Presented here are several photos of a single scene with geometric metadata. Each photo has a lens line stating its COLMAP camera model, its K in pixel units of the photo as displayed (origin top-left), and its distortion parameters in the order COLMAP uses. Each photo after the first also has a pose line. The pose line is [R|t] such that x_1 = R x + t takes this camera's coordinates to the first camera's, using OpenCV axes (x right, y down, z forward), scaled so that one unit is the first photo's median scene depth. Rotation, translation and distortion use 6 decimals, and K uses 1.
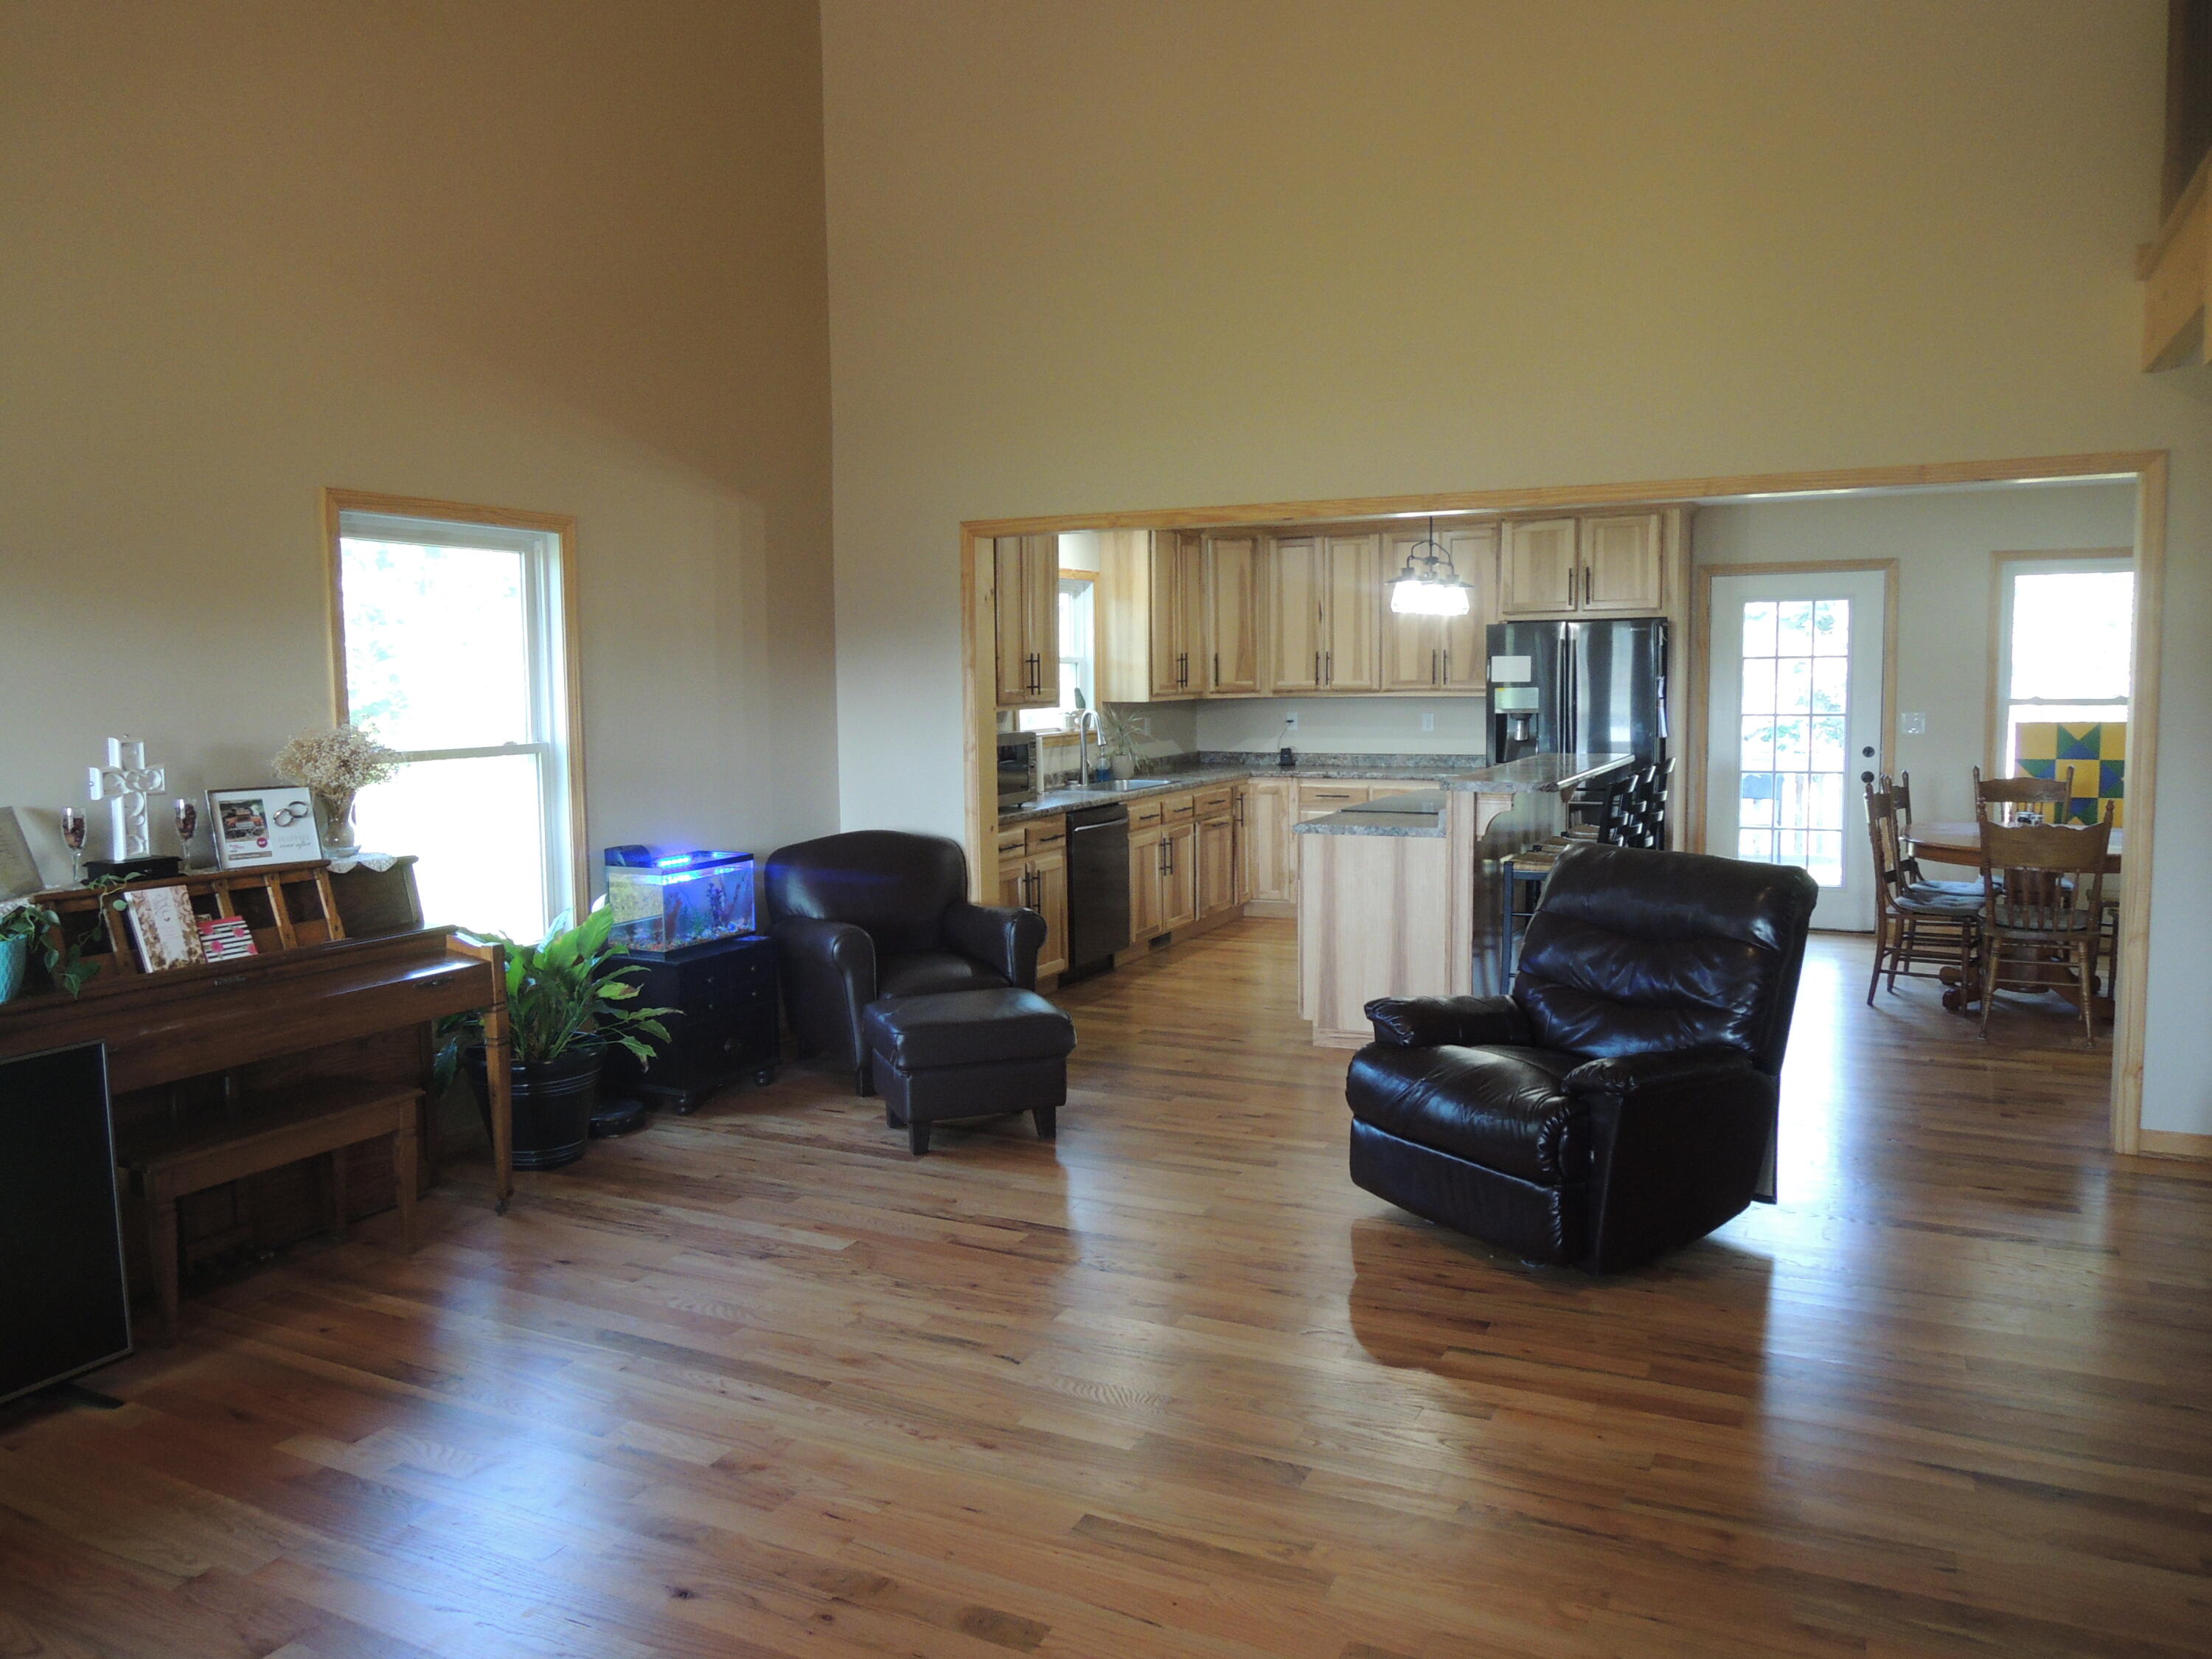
lens RADIAL K [[1584.4, 0, 1113.6], [0, 1584.4, 825.6], [0, 0, 1]] dist [-0.017796, -0.005806]
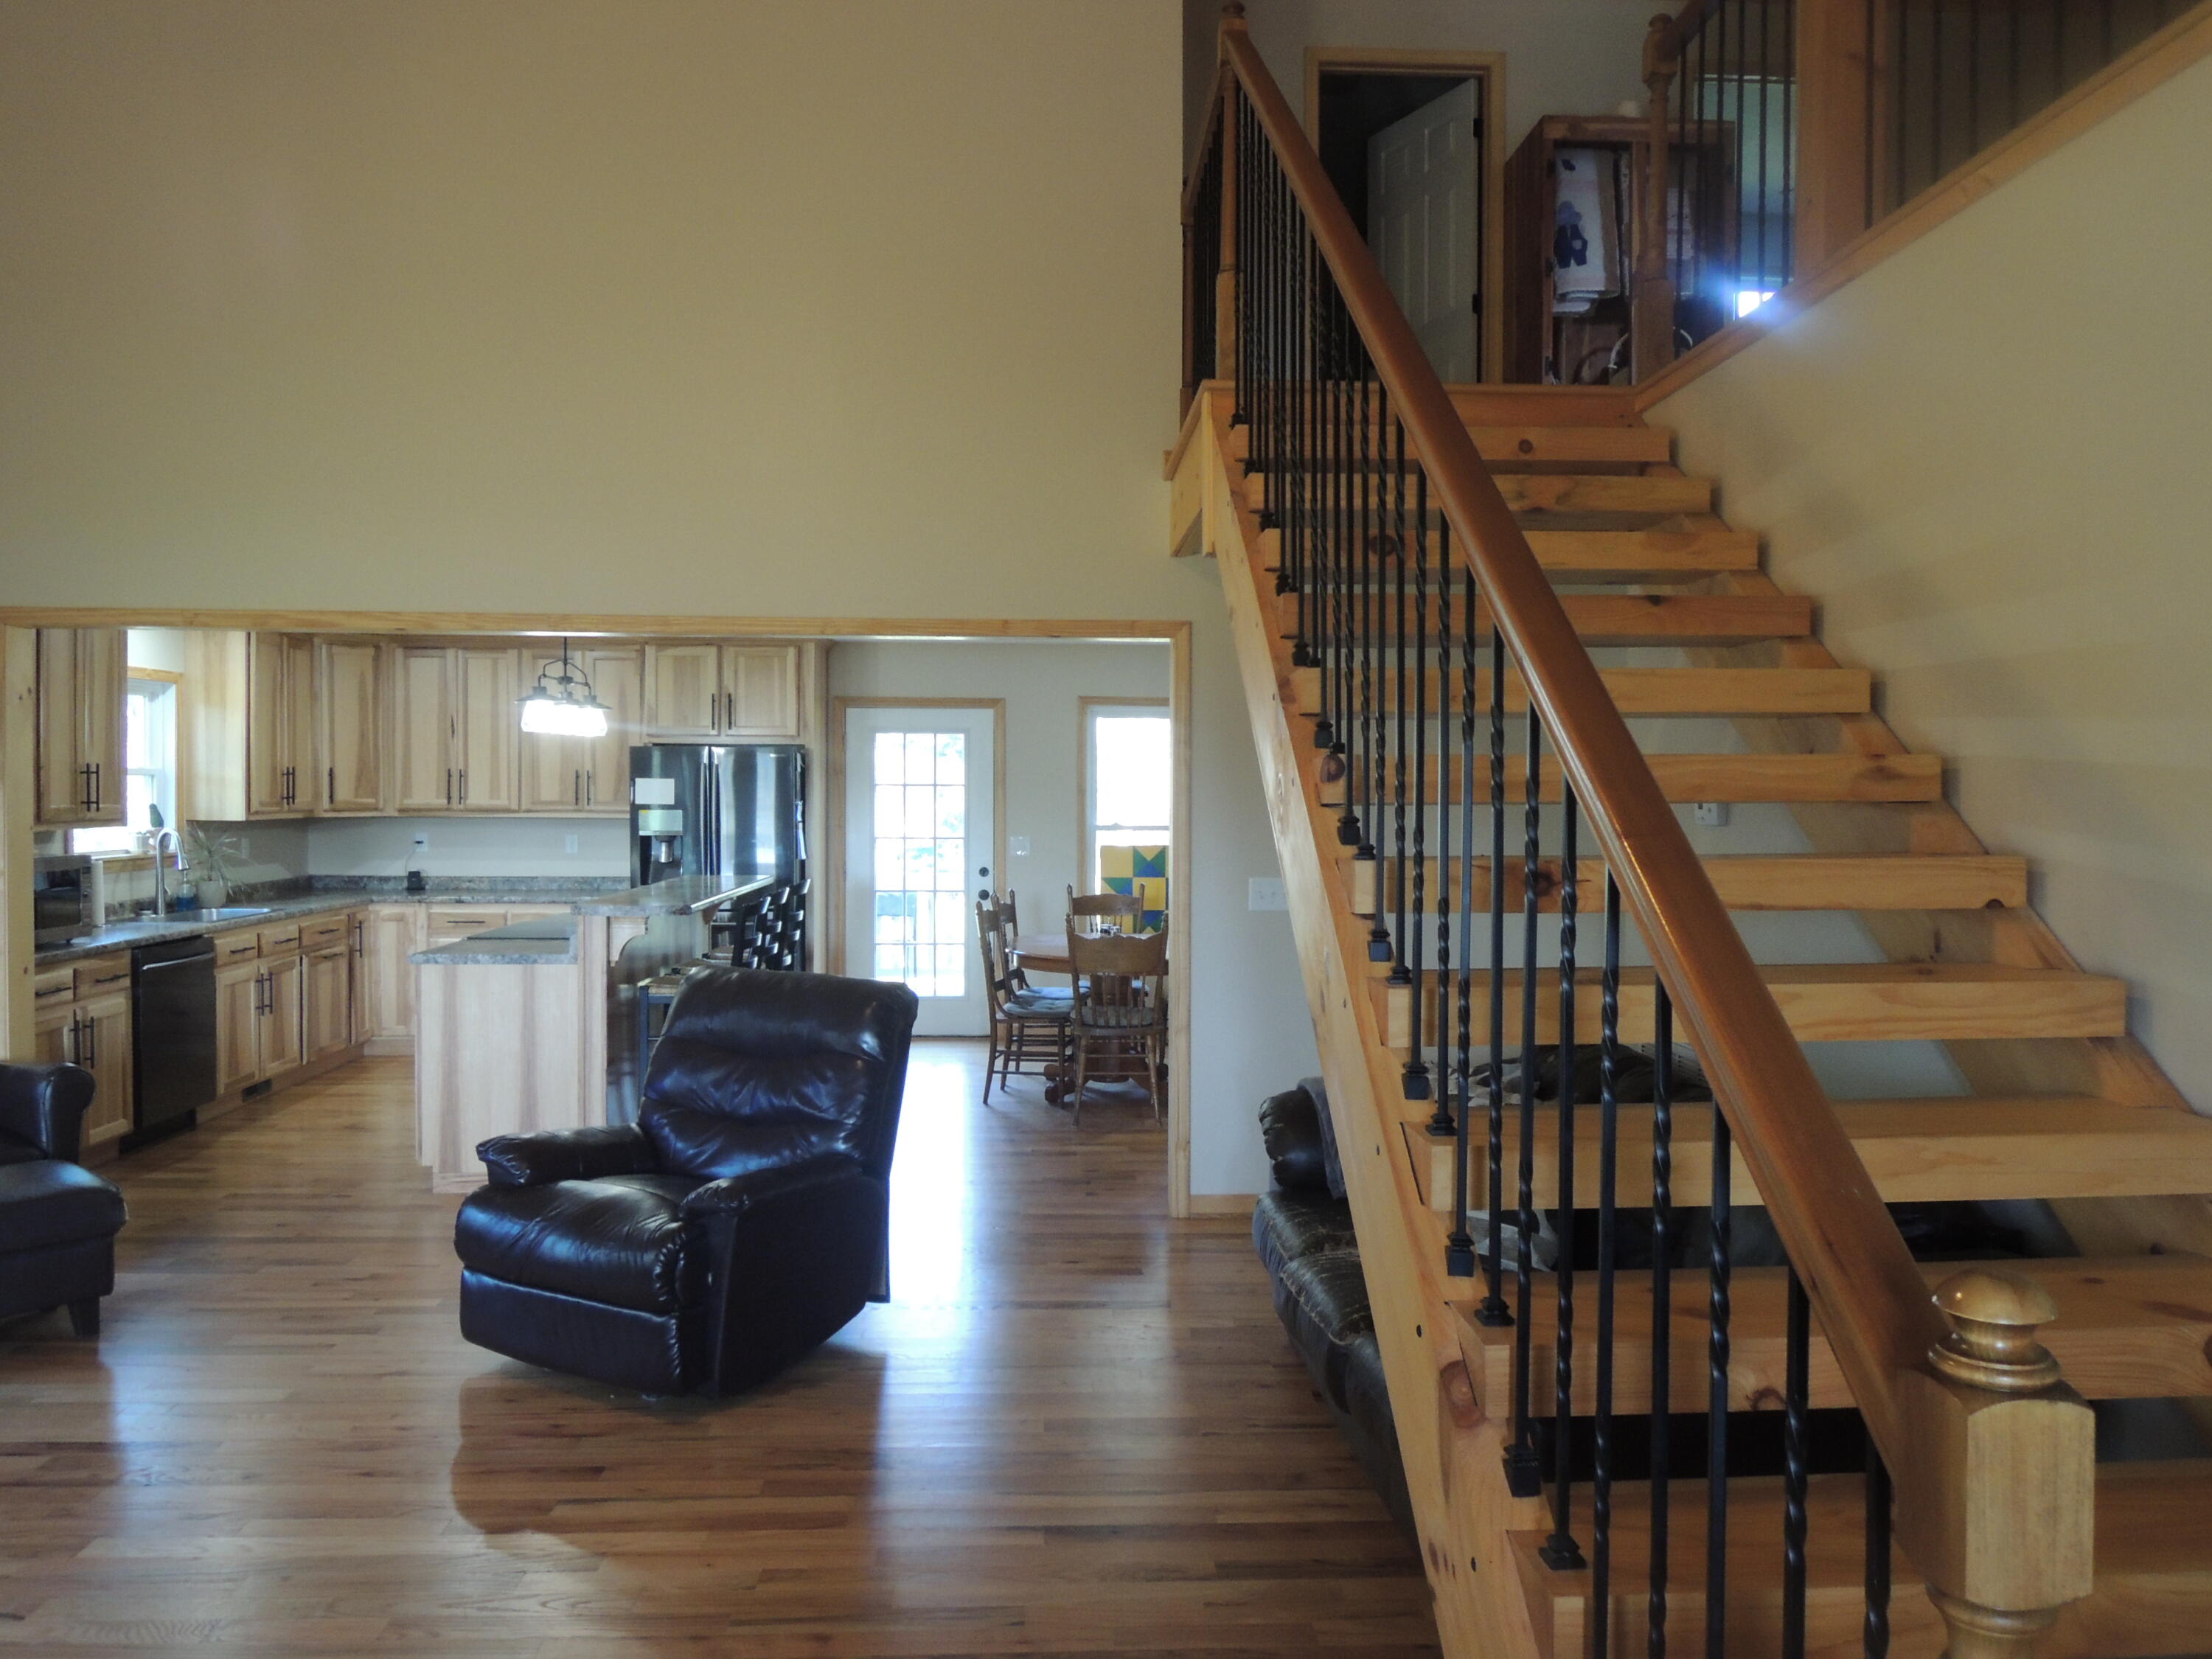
lens RADIAL K [[1584.4, 0, 1114.5], [0, 1584.4, 824.3], [0, 0, 1]] dist [-0.017796, -0.005806]
pose [[0.871255, 0.008653, 0.490754, 0.016686], [0.028620, 0.997248, -0.068394, -0.001709], [-0.489995, 0.073634, 0.868610, -0.011054]]
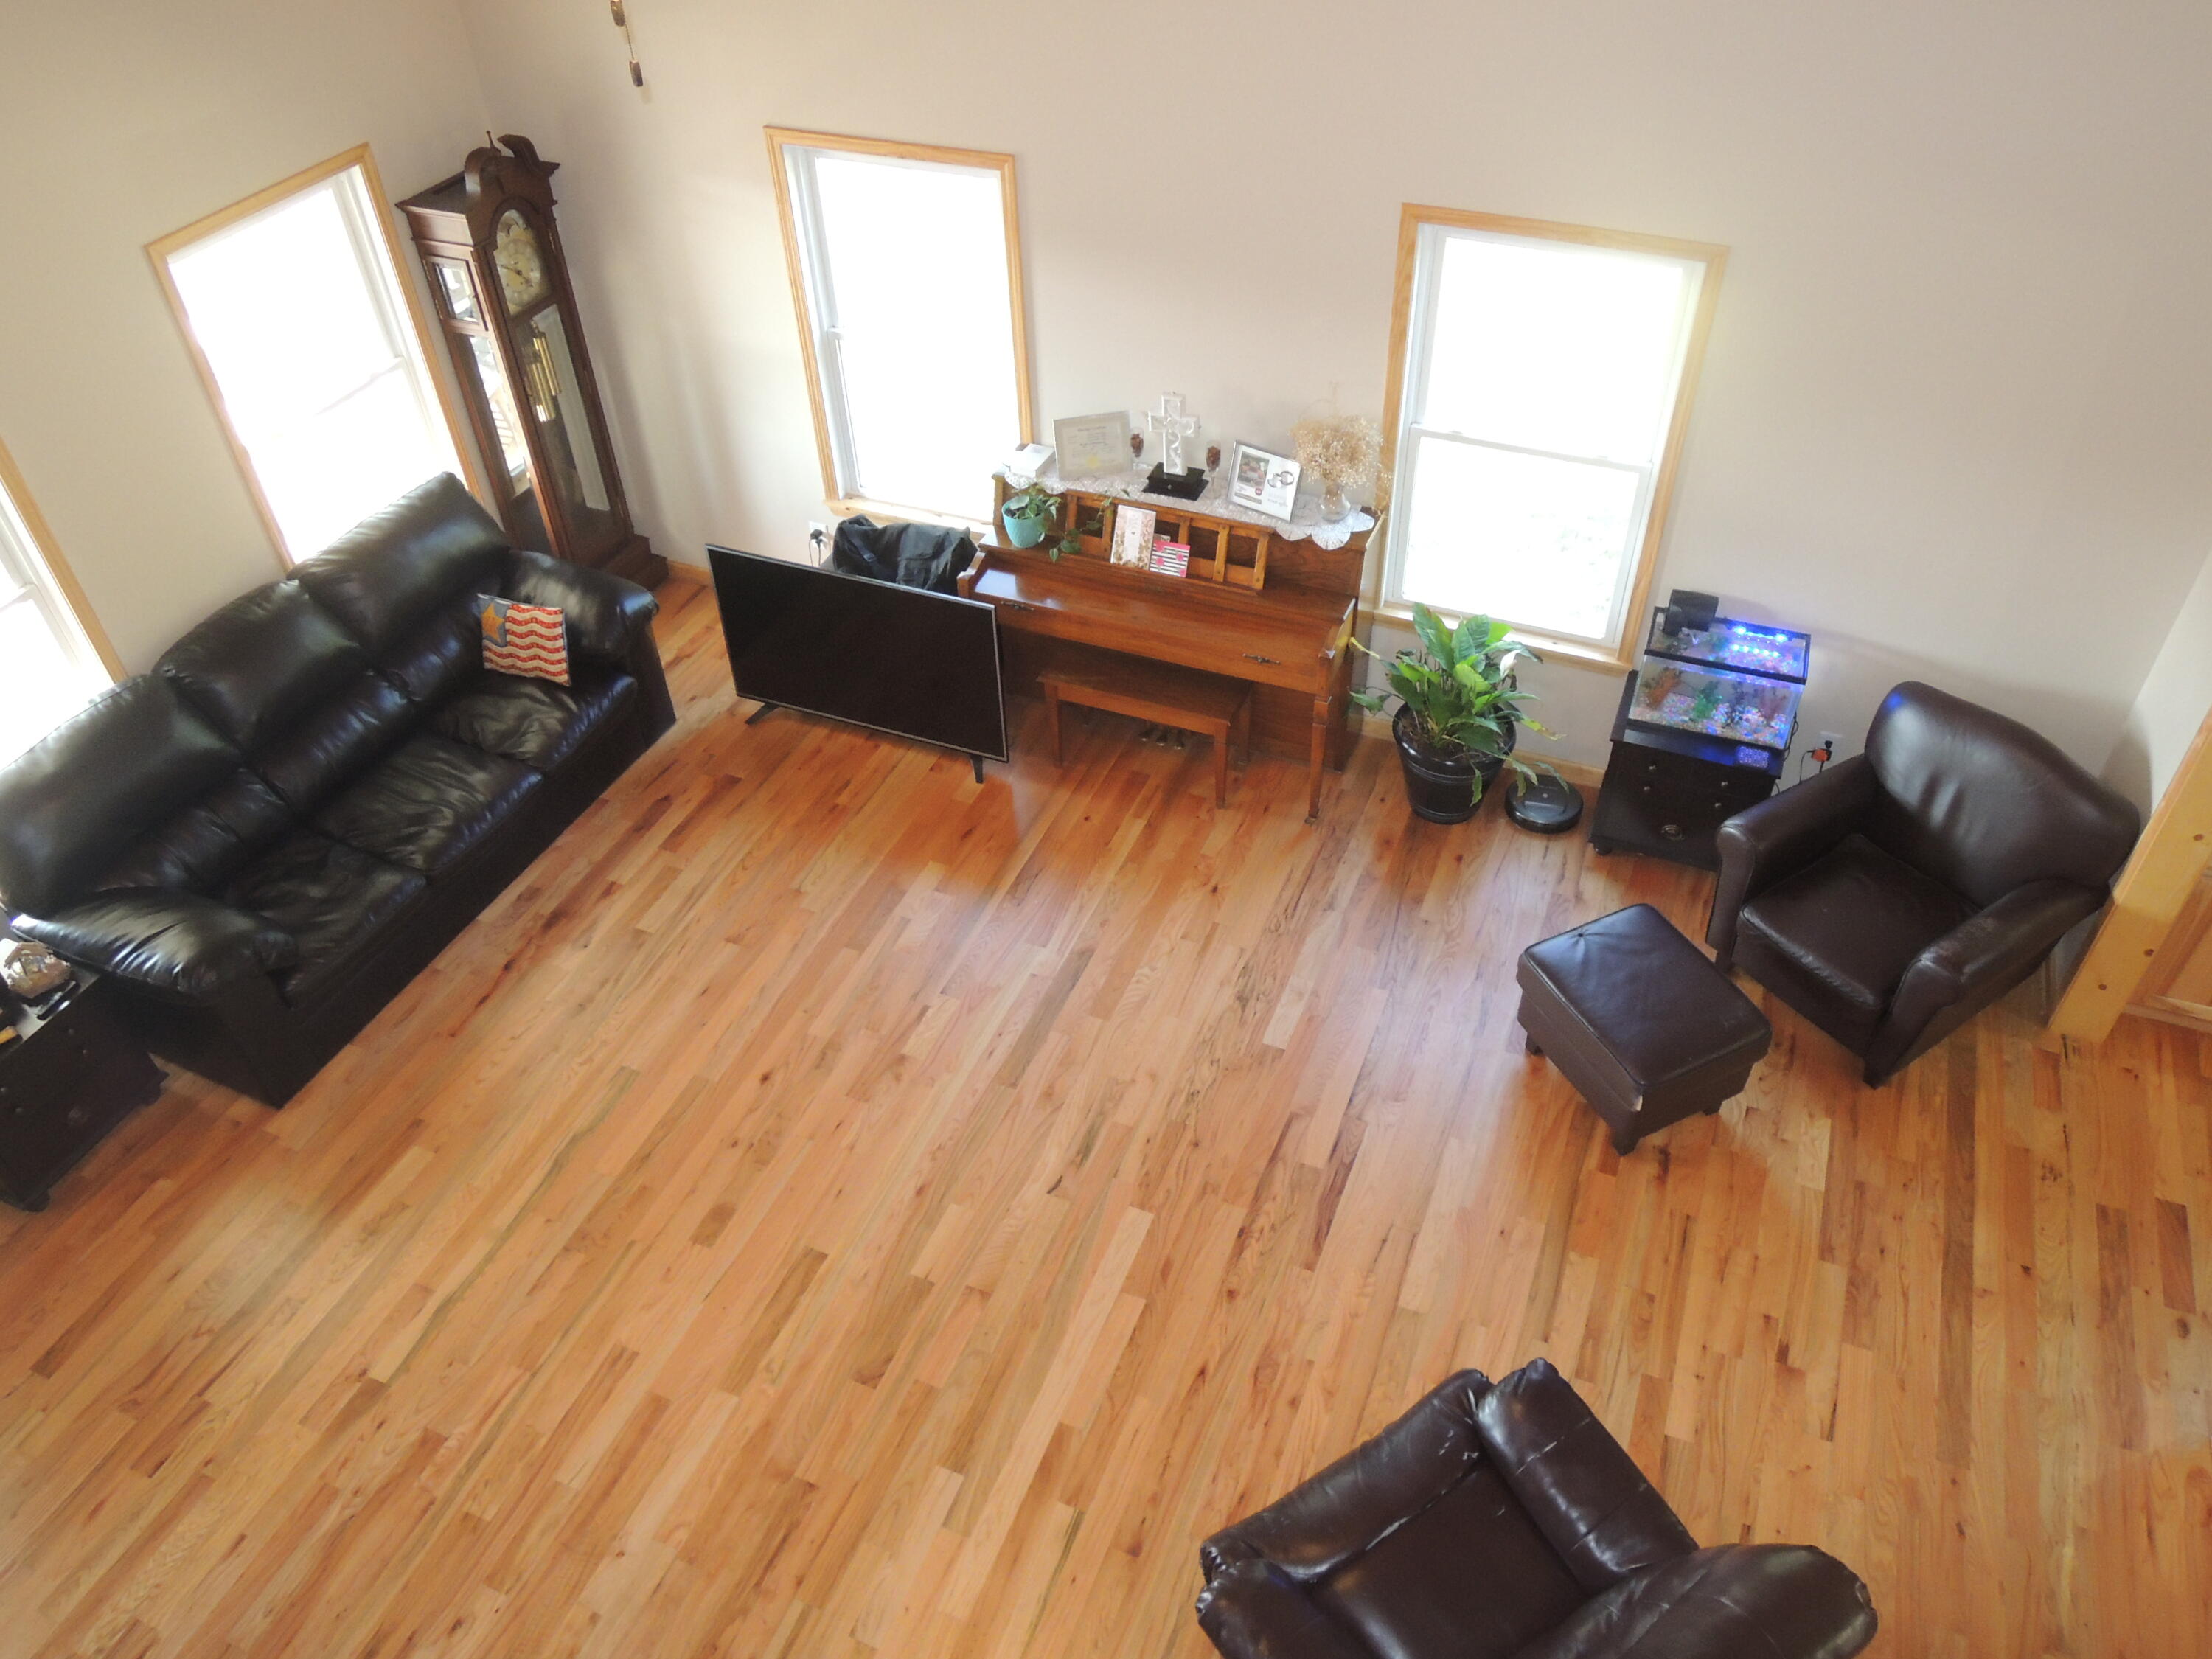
lens RADIAL K [[1584.4, 0, 1116.6], [0, 1584.4, 824.0], [0, 0, 1]] dist [-0.017796, -0.005806]
pose [[0.068002, 0.674244, -0.735371, 0.347165], [-0.071667, 0.738474, 0.670463, -0.382914], [0.995108, 0.007109, 0.098539, 0.447079]]
